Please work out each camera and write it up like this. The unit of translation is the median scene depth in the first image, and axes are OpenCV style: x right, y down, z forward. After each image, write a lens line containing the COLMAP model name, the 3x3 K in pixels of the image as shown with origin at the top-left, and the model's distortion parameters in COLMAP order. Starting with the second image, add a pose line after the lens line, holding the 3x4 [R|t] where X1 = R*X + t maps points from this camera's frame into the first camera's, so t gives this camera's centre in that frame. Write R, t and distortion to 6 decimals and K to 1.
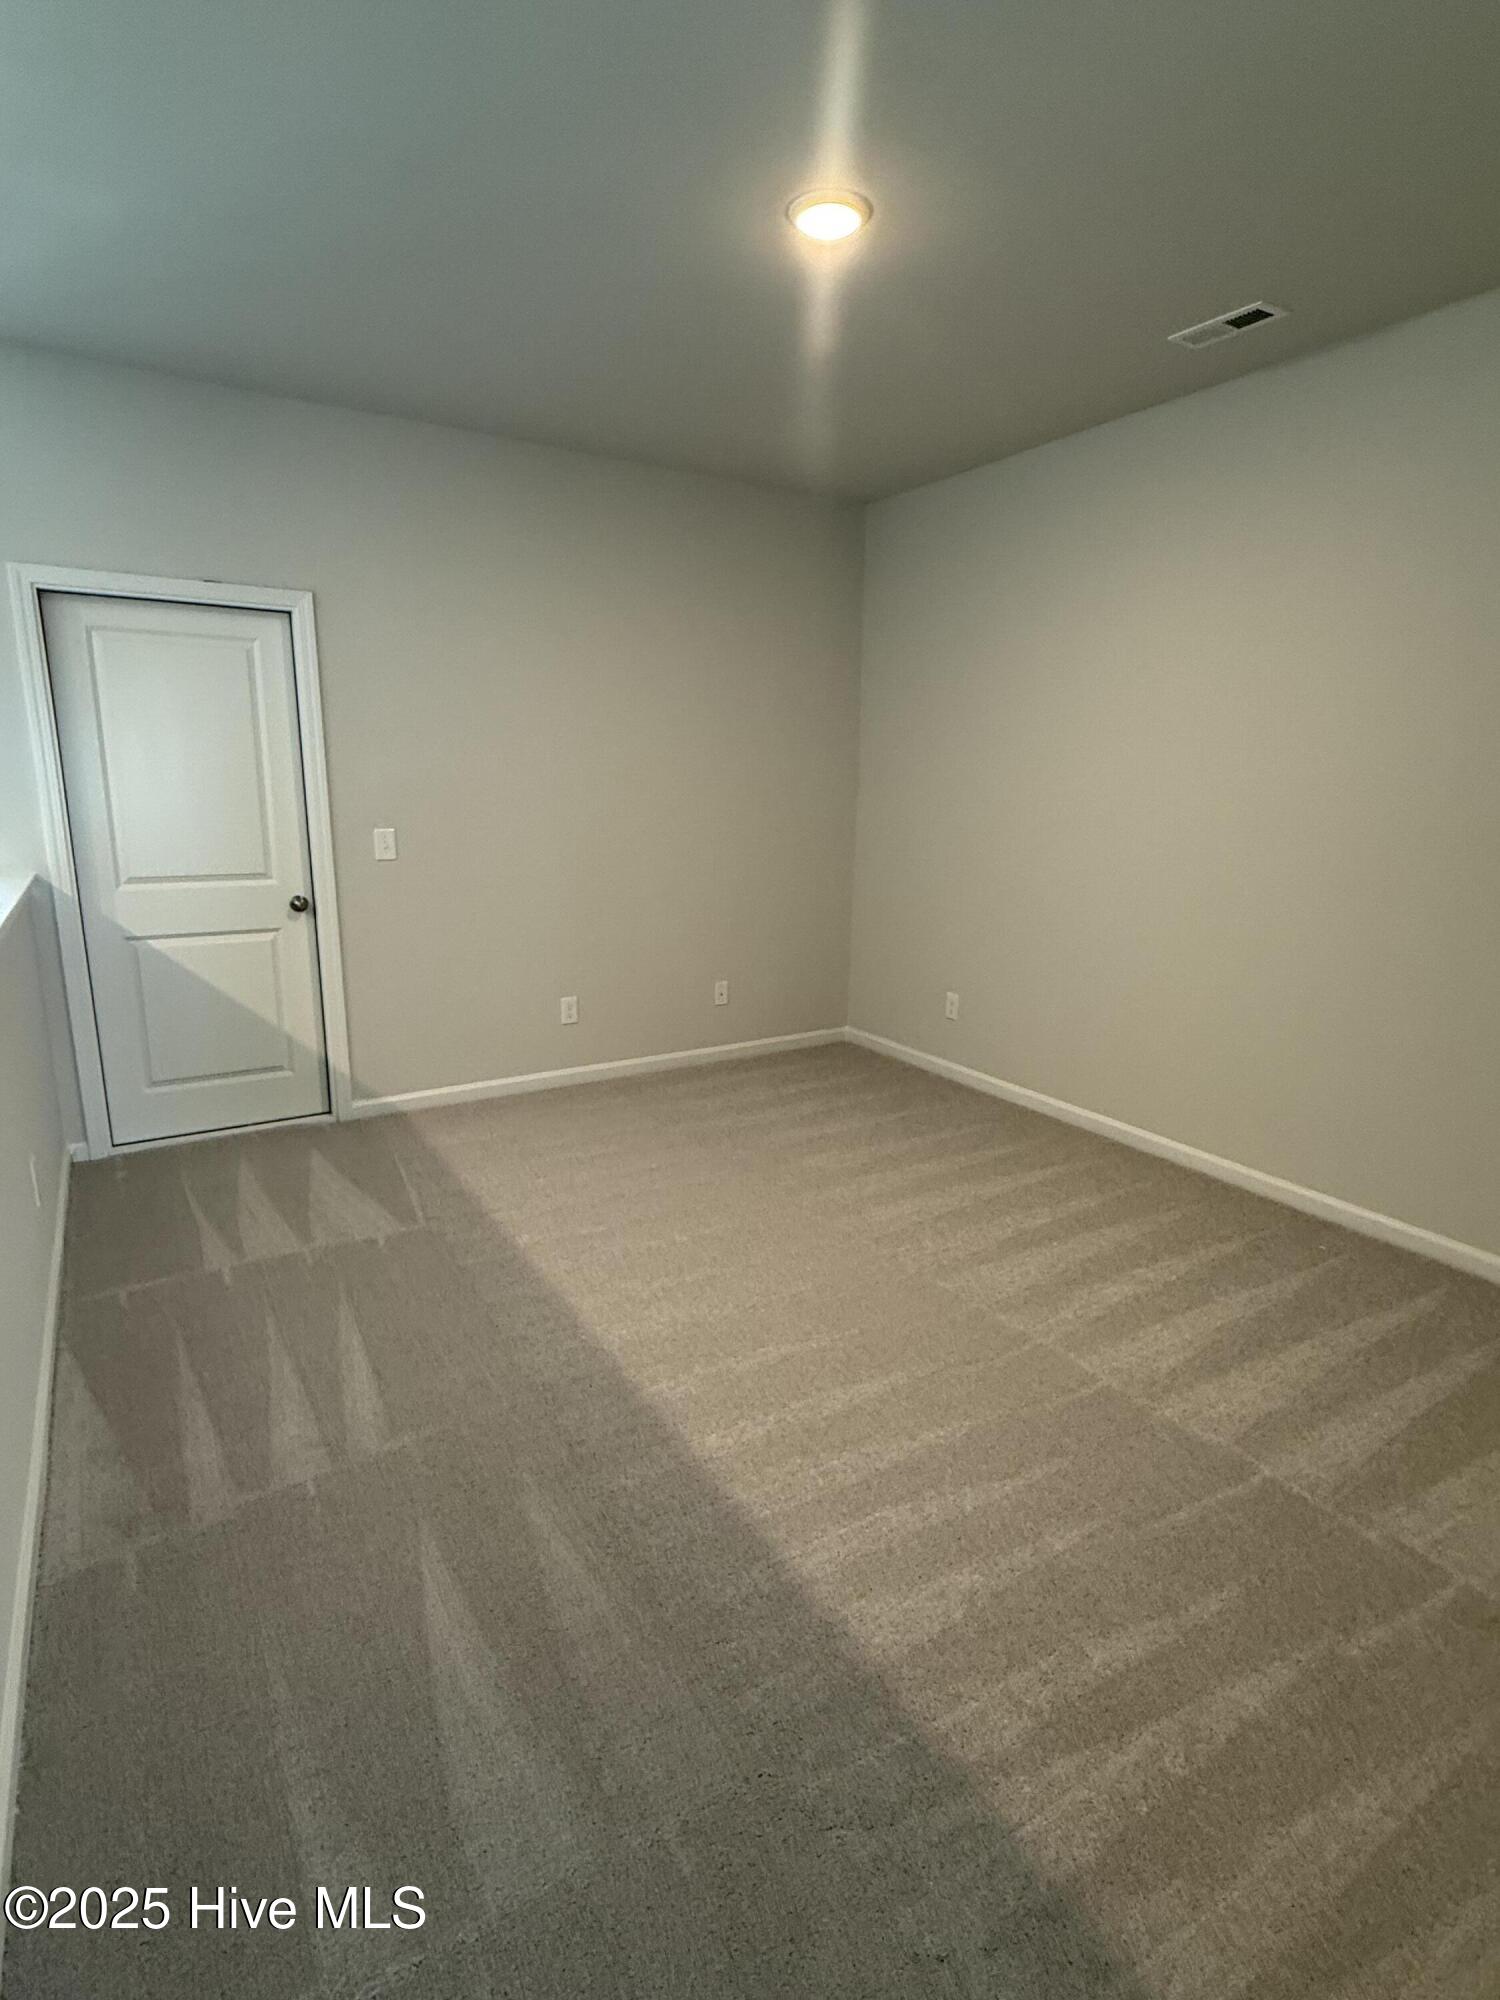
lens RADIAL K [[1007.3, 0, 747.1], [0, 1007.3, 992.0], [0, 0, 1]] dist [0.001951, 0.000024]
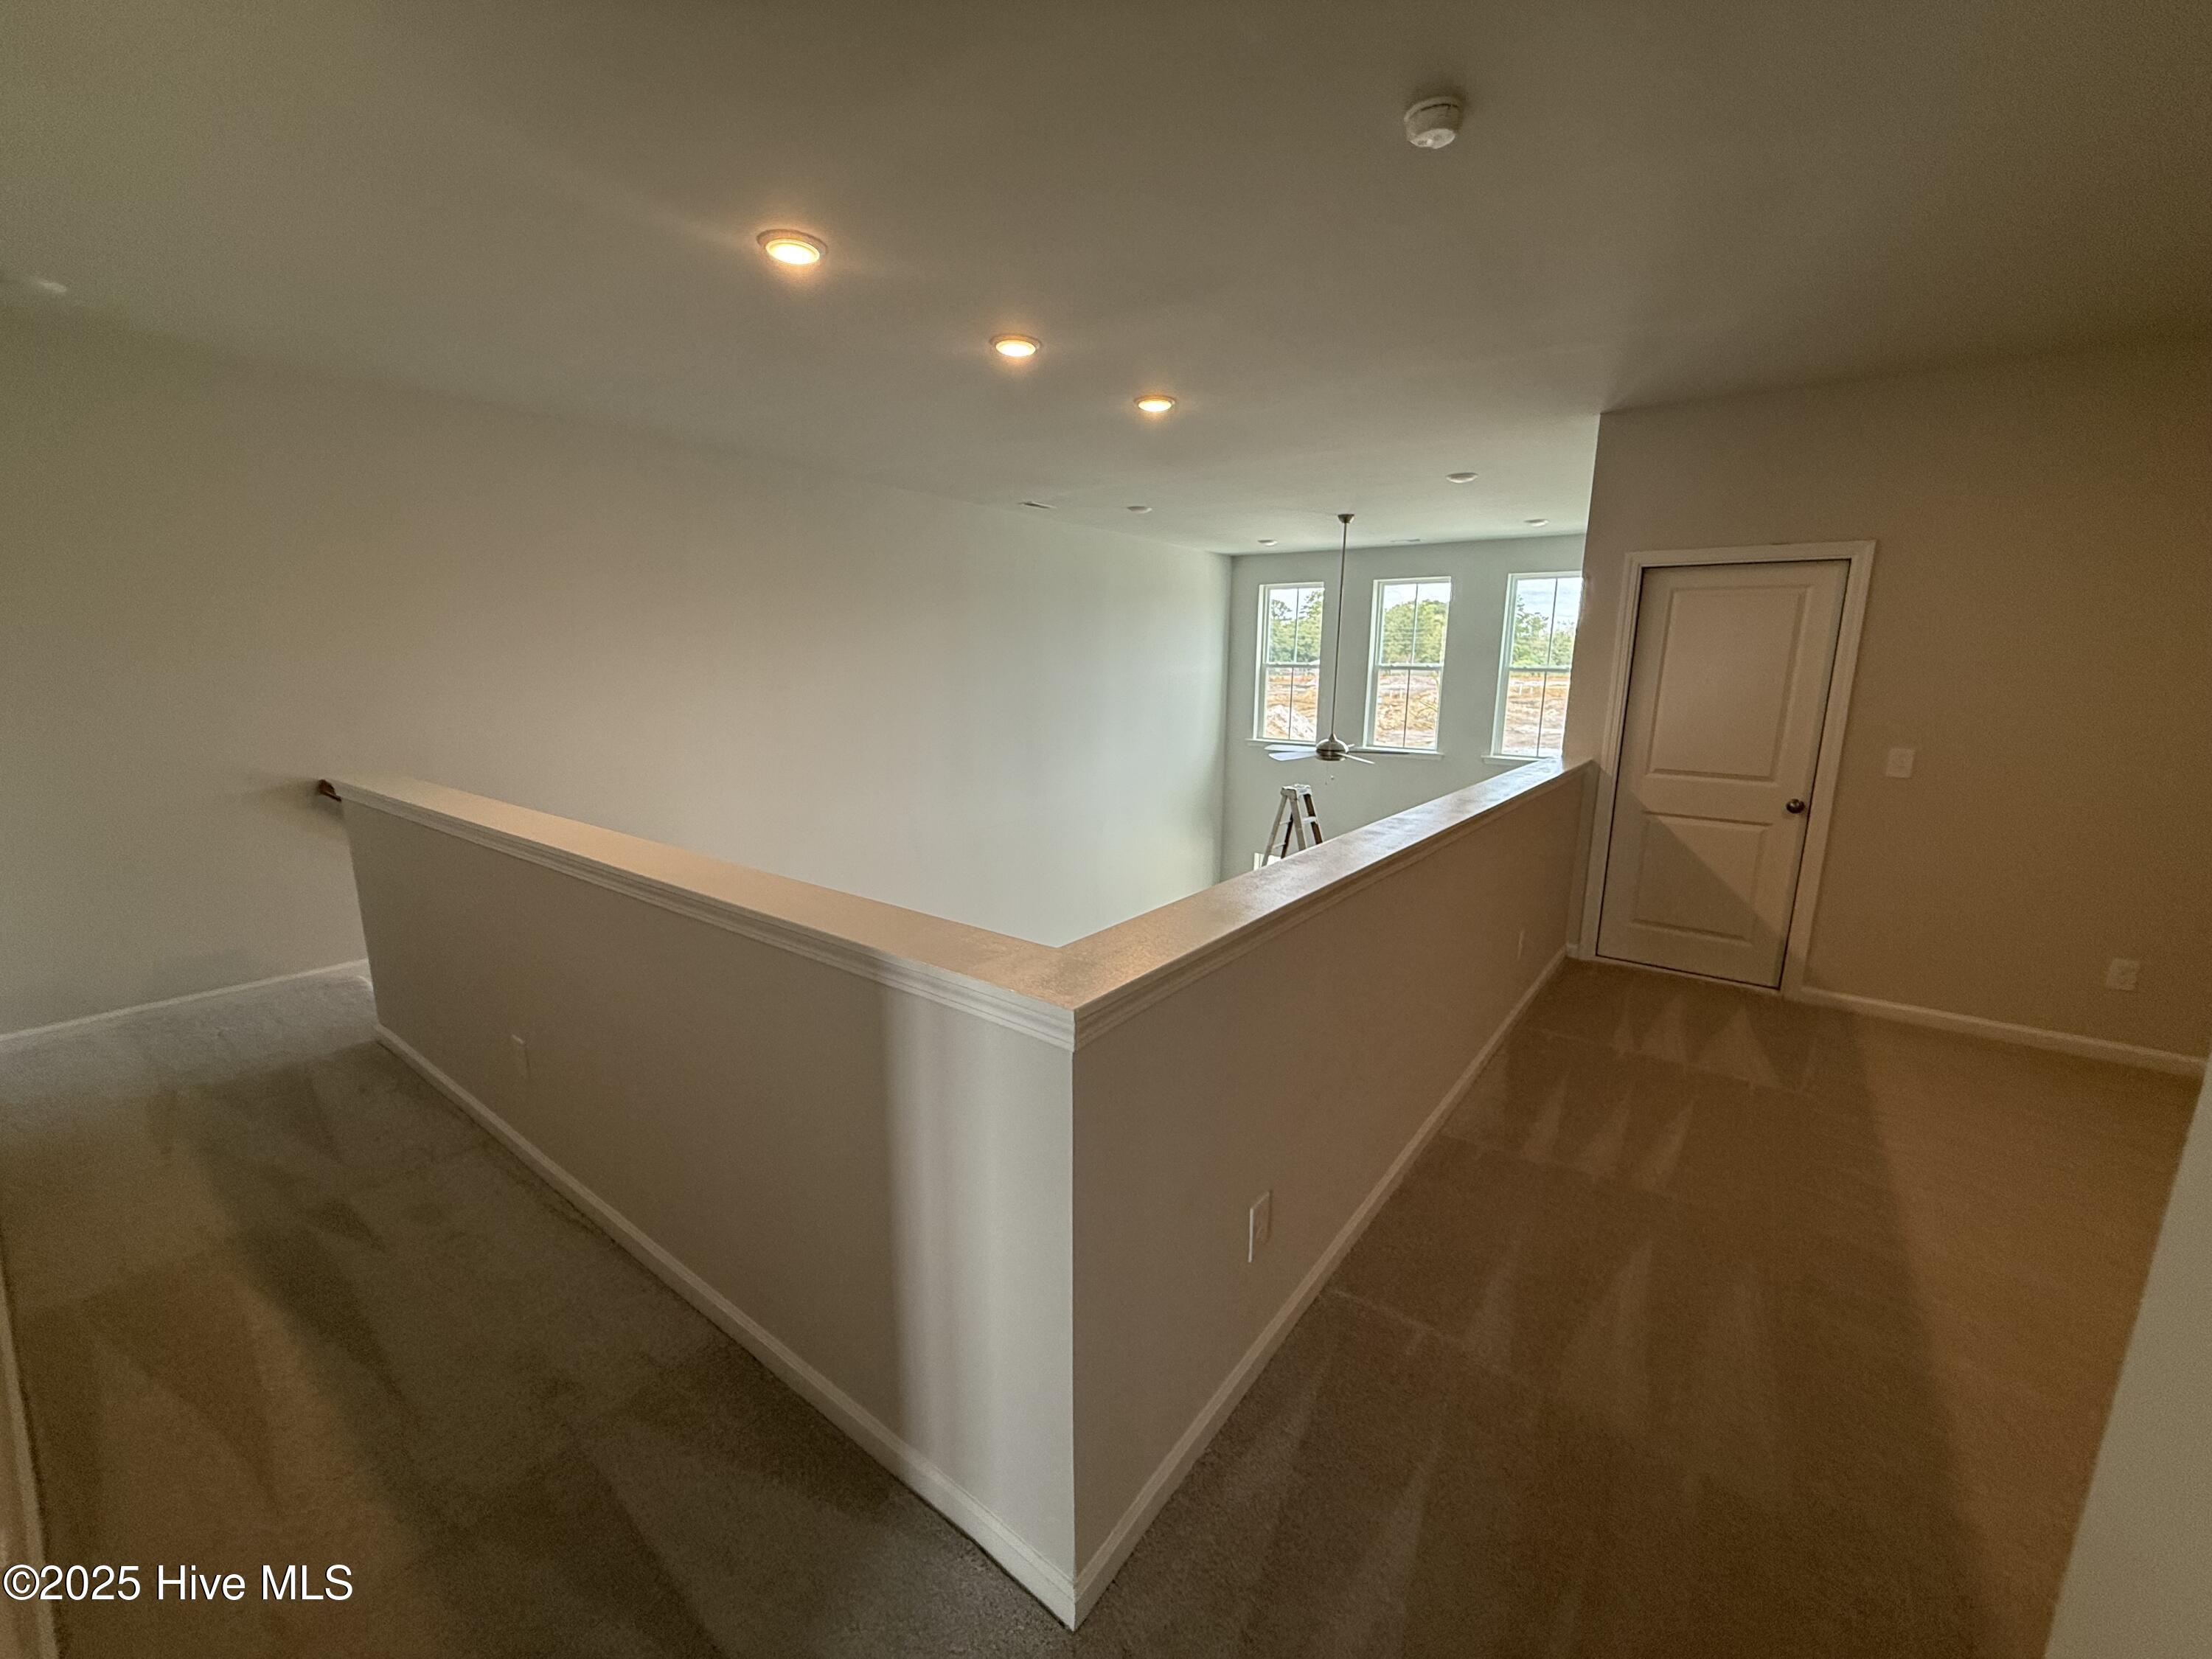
lens RADIAL K [[881.8, 0, 1105.5], [0, 881.8, 831.1], [0, 0, 1]] dist [0.000480, -0.000229]
pose [[0.365660, 0.169290, -0.915223, 0.217638], [-0.211505, 0.972708, 0.095420, 0.012680], [0.906399, 0.158683, 0.391486, -0.127835]]
